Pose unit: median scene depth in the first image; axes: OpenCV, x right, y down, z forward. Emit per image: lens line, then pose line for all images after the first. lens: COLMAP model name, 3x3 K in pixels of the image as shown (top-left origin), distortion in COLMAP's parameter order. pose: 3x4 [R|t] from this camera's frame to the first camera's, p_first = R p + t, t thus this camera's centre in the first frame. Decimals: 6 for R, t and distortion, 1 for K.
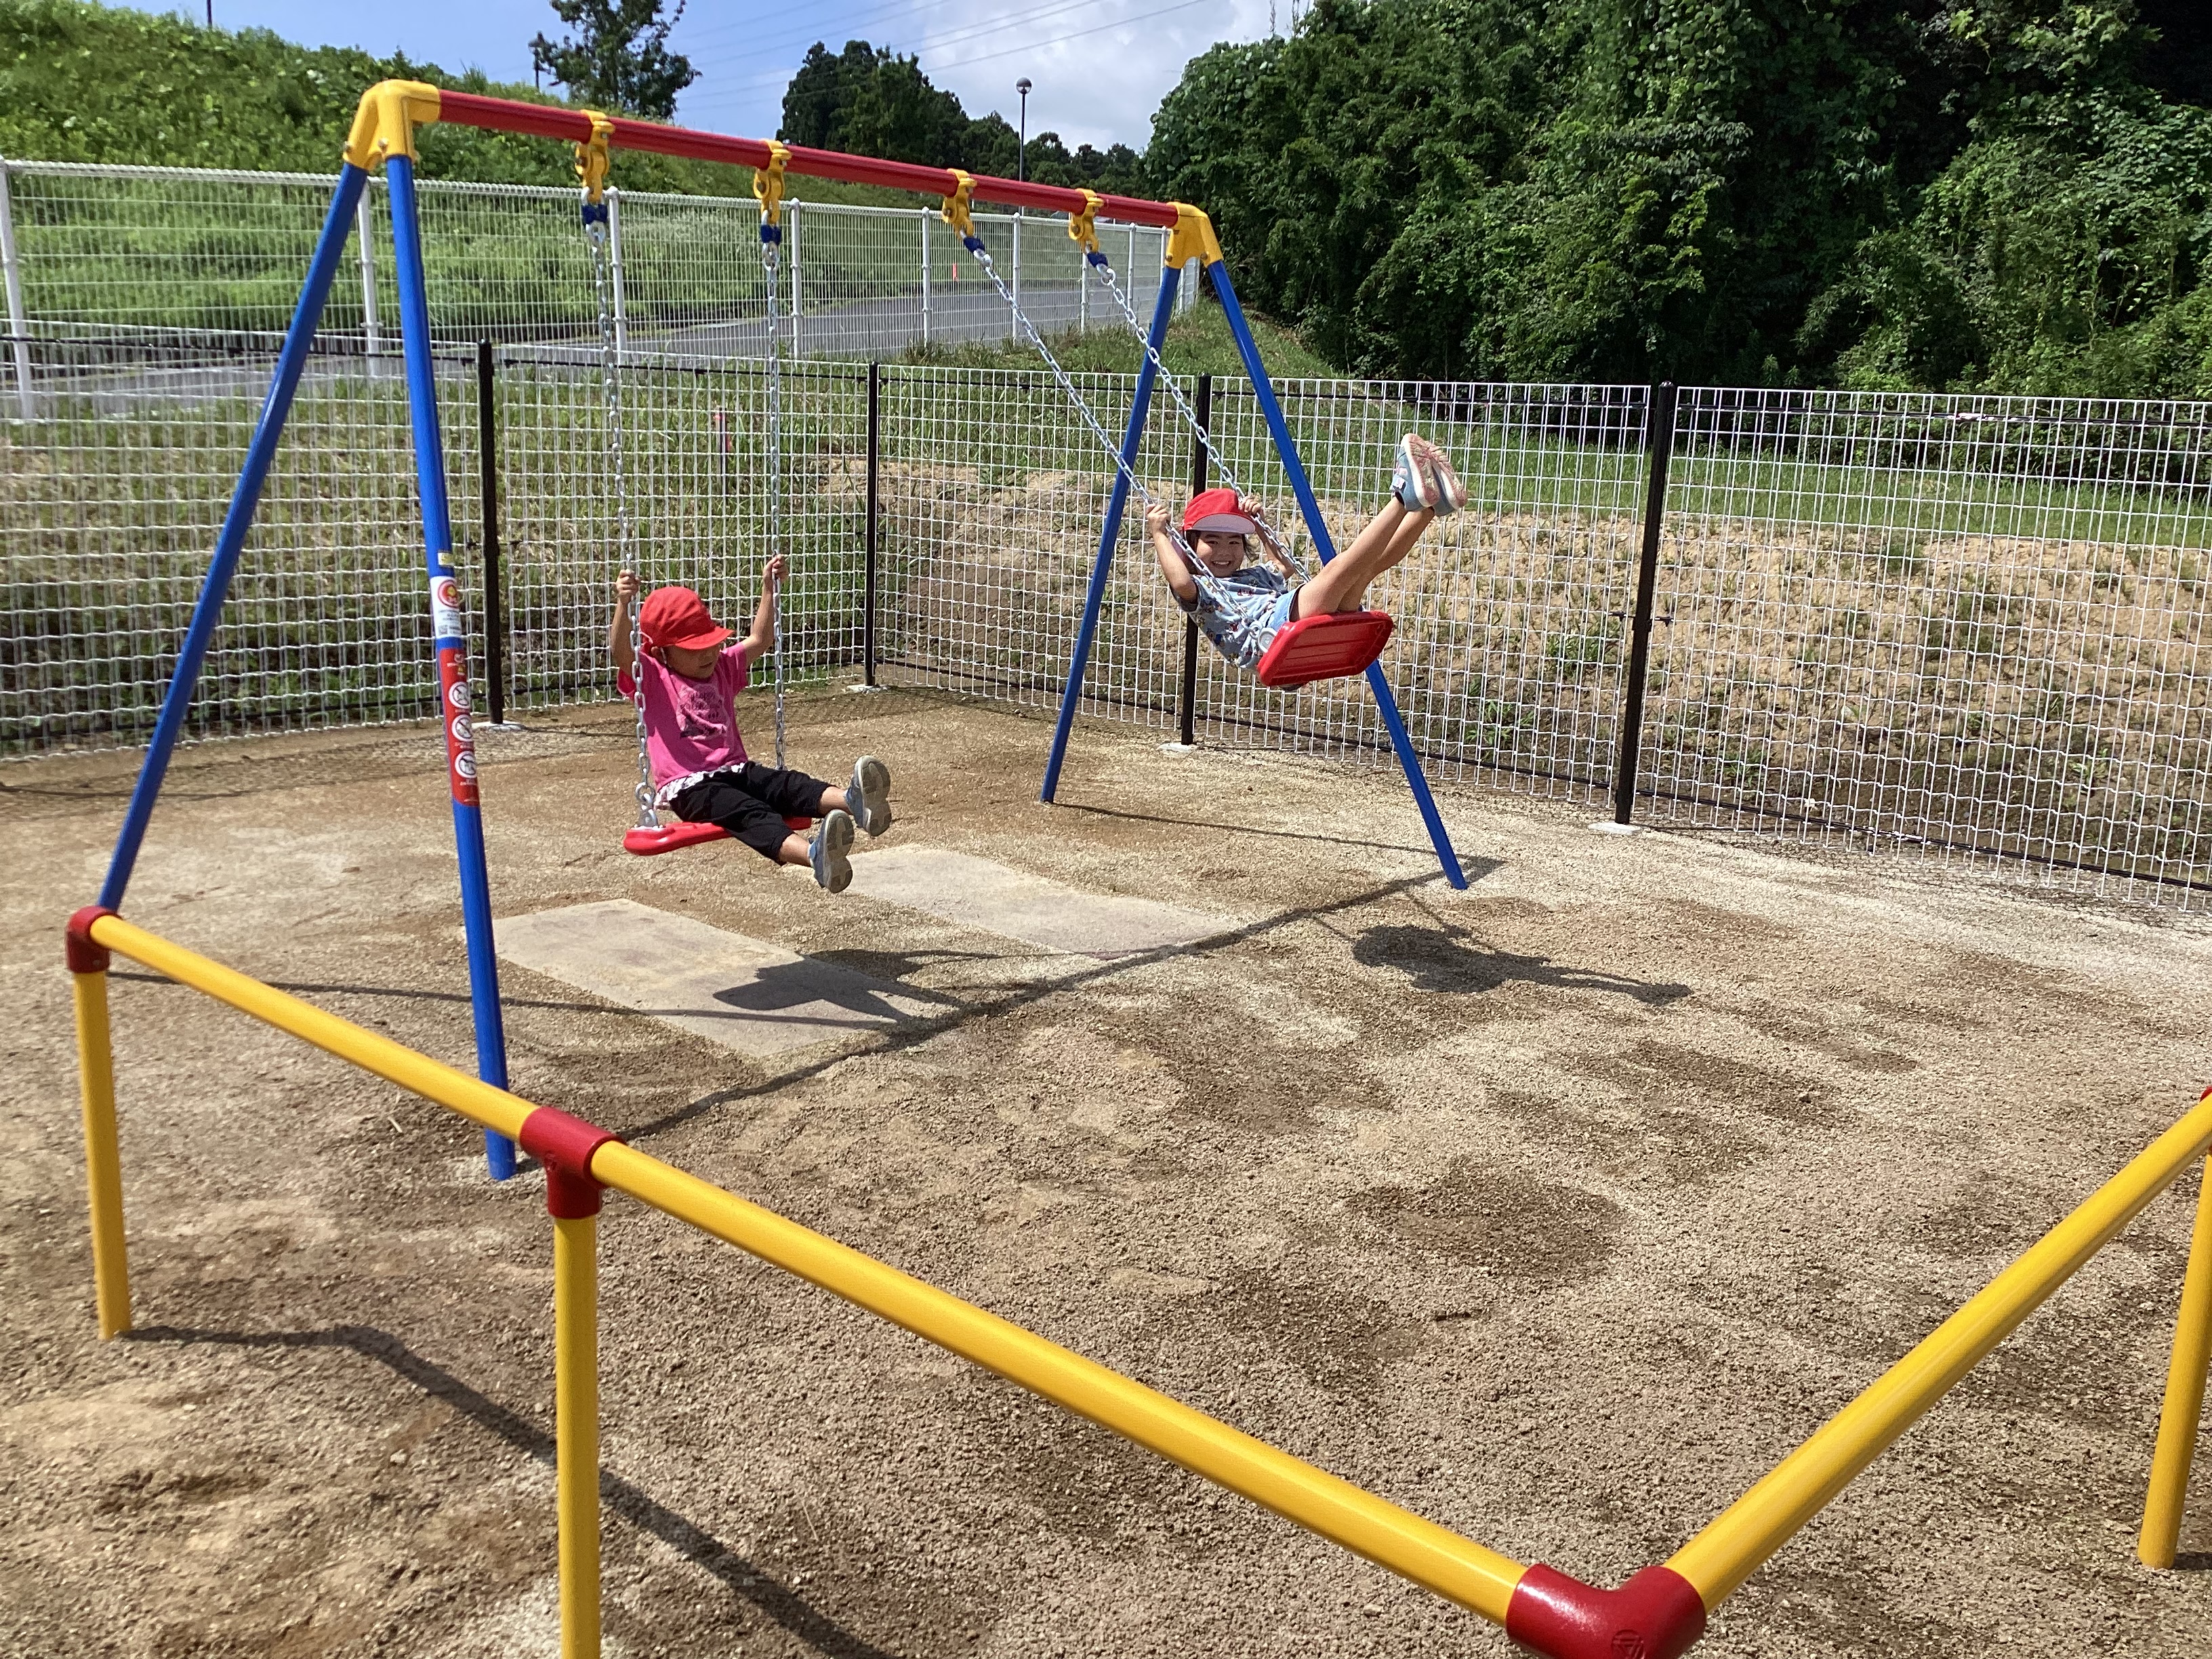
lens RADIAL K [[1997.7, 0, 1106.0], [0, 1997.7, 829.5], [0, 0, 1]] dist [0.020818, -0.055150]
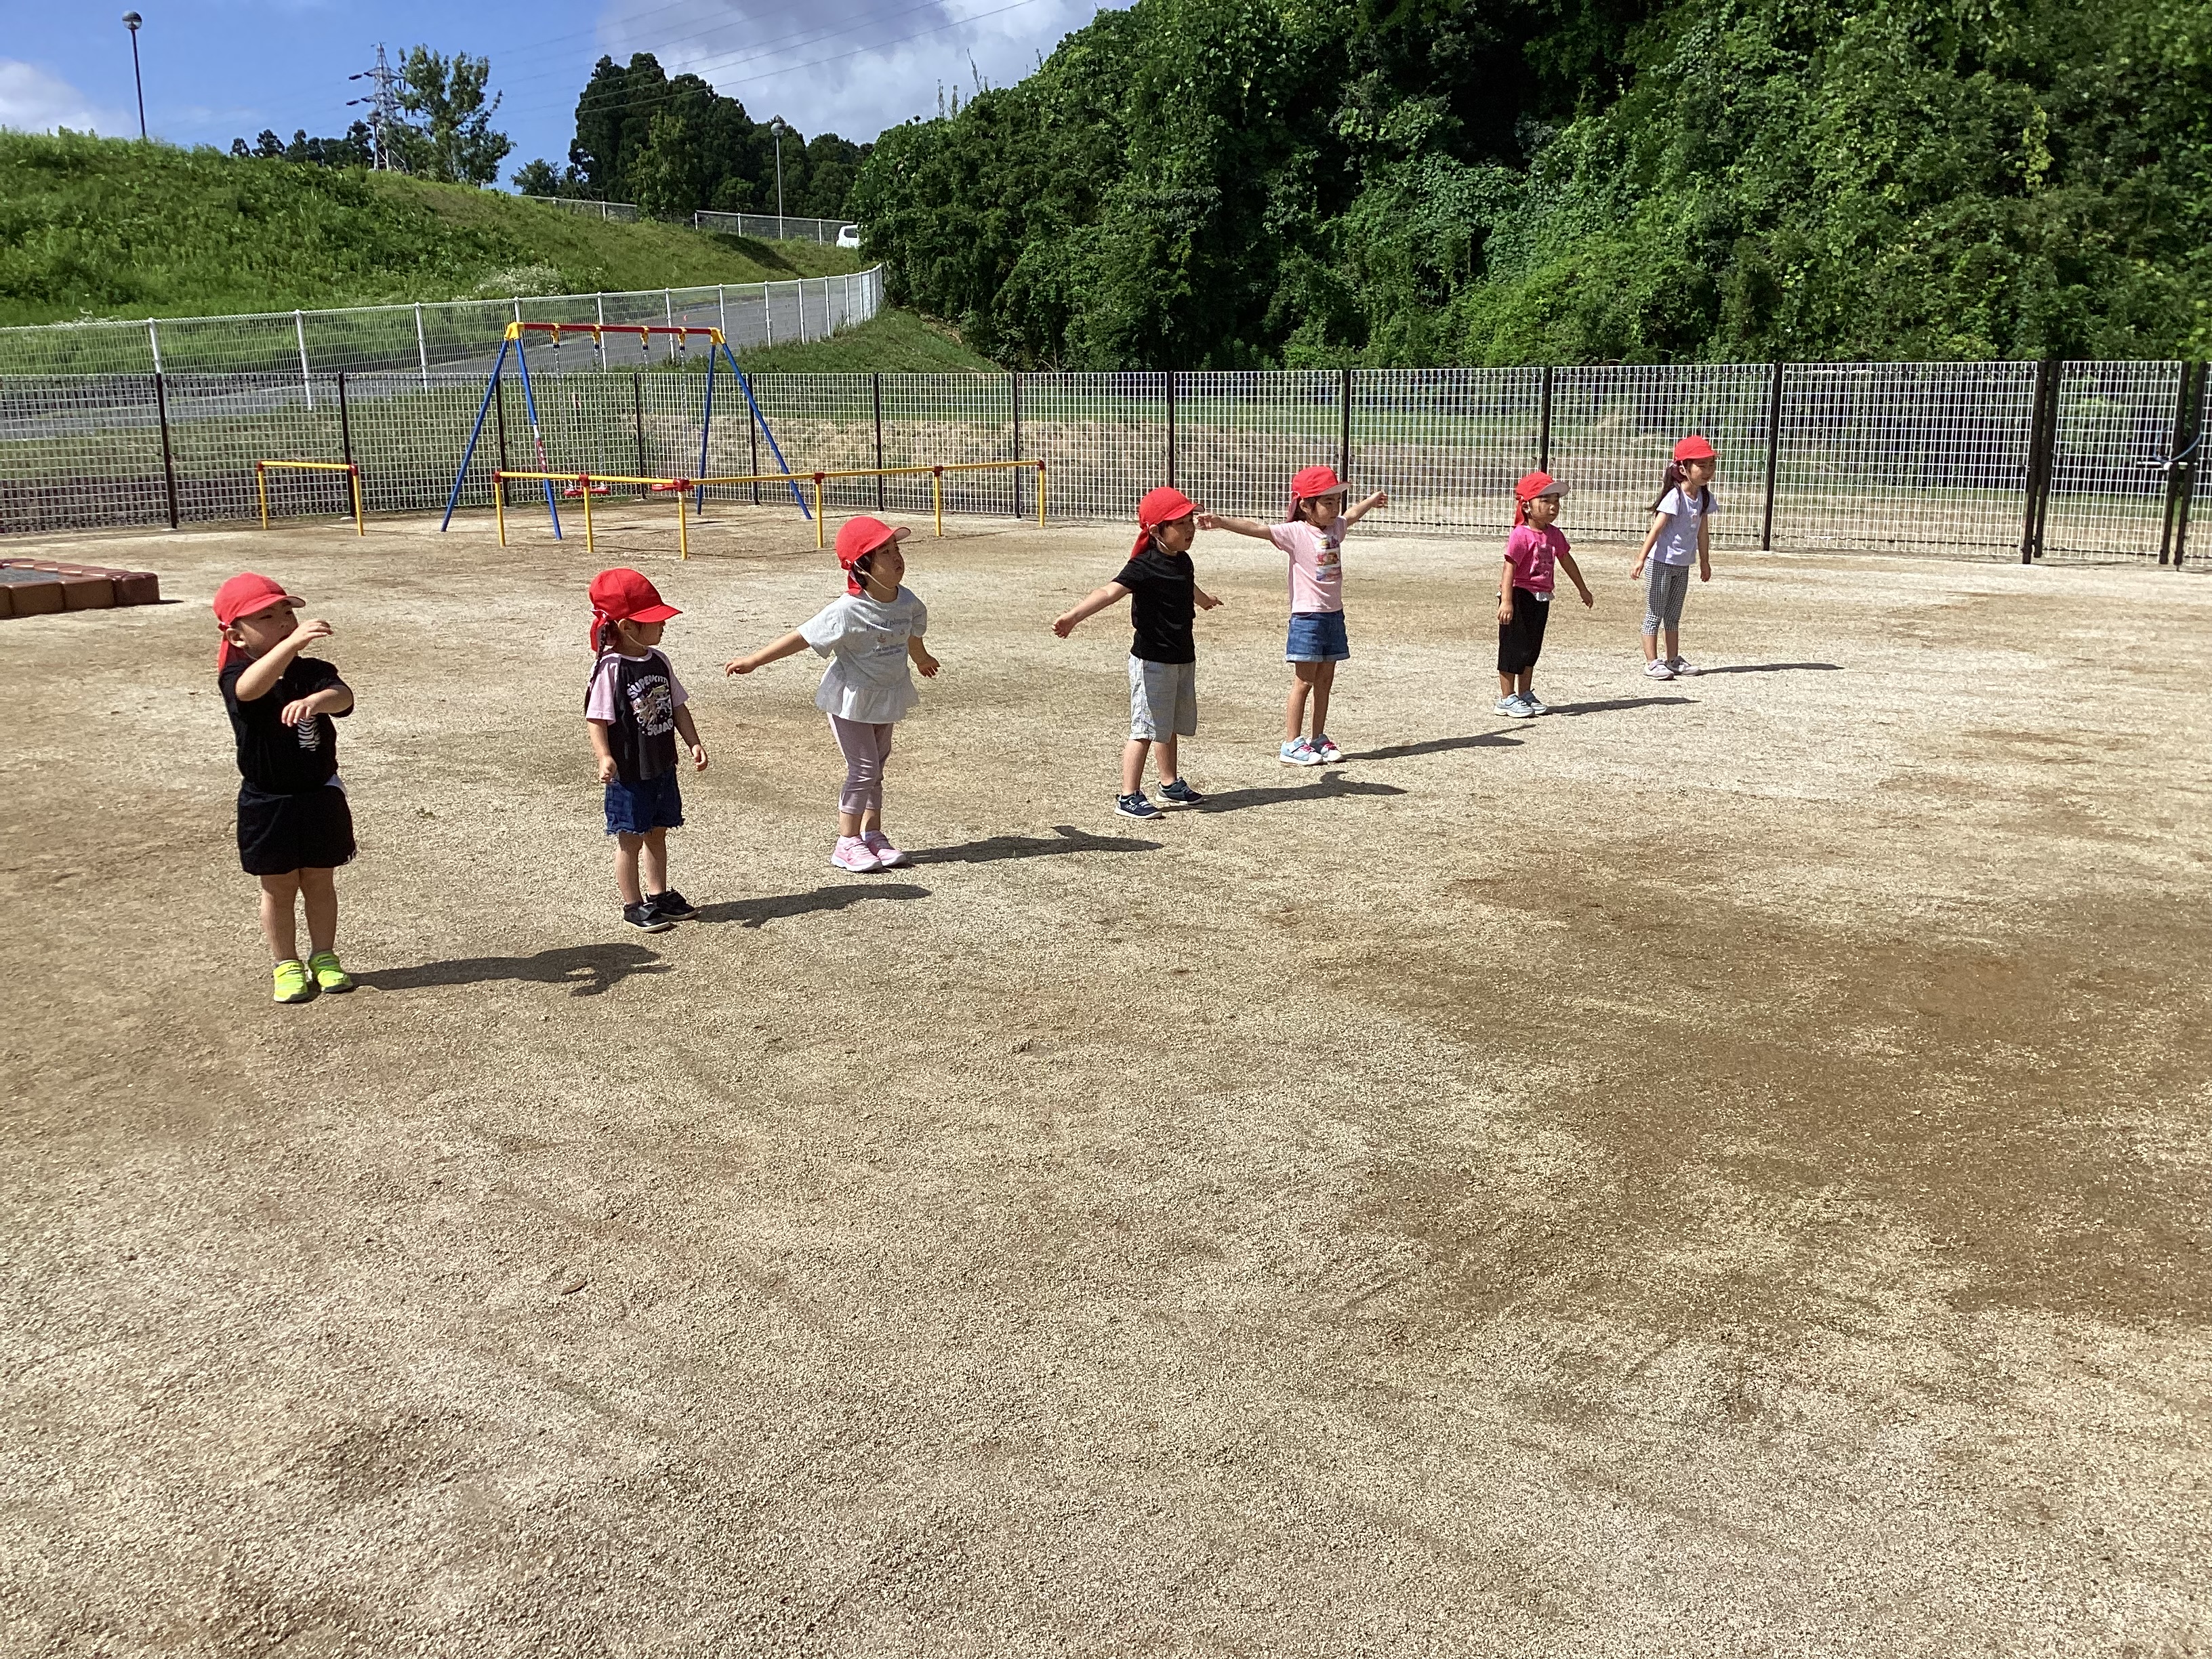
lens RADIAL K [[1997.7, 0, 1106.0], [0, 1997.7, 829.5], [0, 0, 1]] dist [0.020818, -0.055150]
pose [[0.995048, -0.061928, 0.077748, 0.071269], [0.061094, 0.998047, 0.013060, 0.102467], [-0.078405, -0.008245, 0.996887, -0.469402]]
